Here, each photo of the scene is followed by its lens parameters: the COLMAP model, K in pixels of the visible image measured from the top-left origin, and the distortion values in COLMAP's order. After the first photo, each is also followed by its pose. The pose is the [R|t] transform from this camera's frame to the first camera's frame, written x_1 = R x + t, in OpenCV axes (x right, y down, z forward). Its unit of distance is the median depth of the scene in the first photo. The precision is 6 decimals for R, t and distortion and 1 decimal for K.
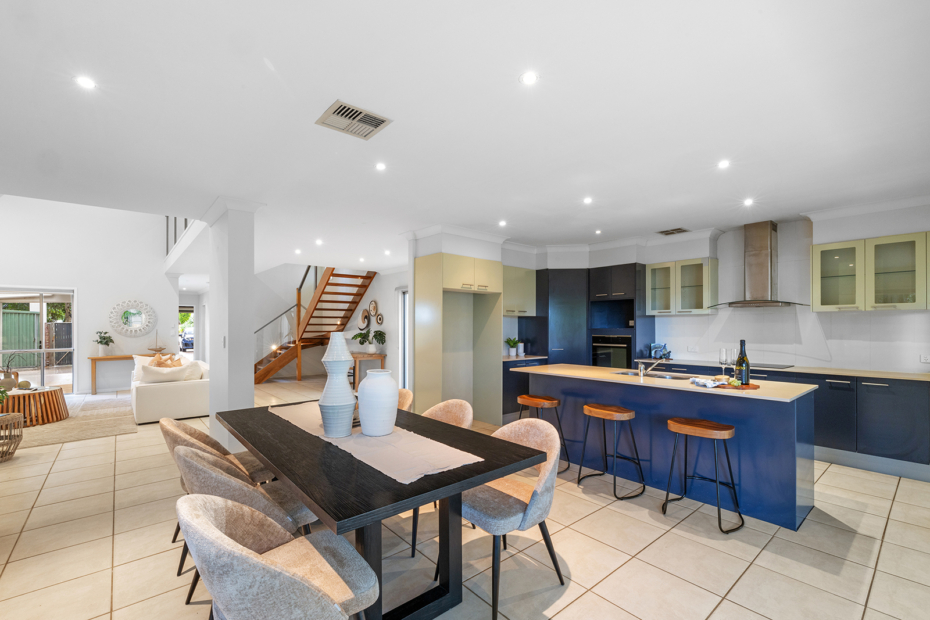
lens RADIAL K [[404.2, 0, 469.4], [0, 404.2, 322.8], [0, 0, 1]] dist [-0.002385, 0.001029]
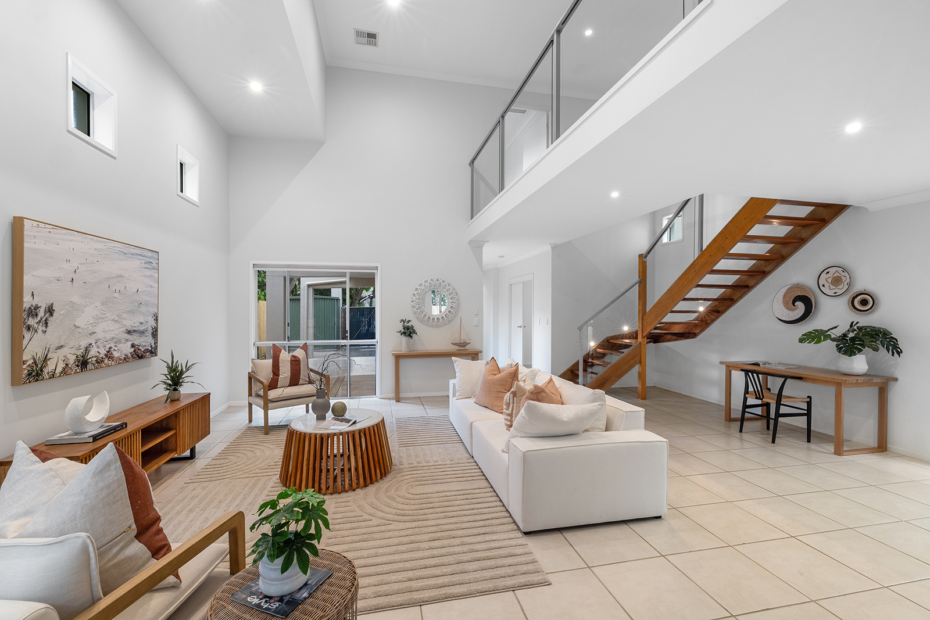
lens RADIAL K [[404.2, 0, 469.0], [0, 404.2, 310.6], [0, 0, 1]] dist [-0.002385, 0.001029]
pose [[0.882114, 0.005718, -0.471002, -0.433169], [-0.001076, 0.999948, 0.010124, -0.003078], [0.471035, -0.008423, 0.882074, 0.373152]]
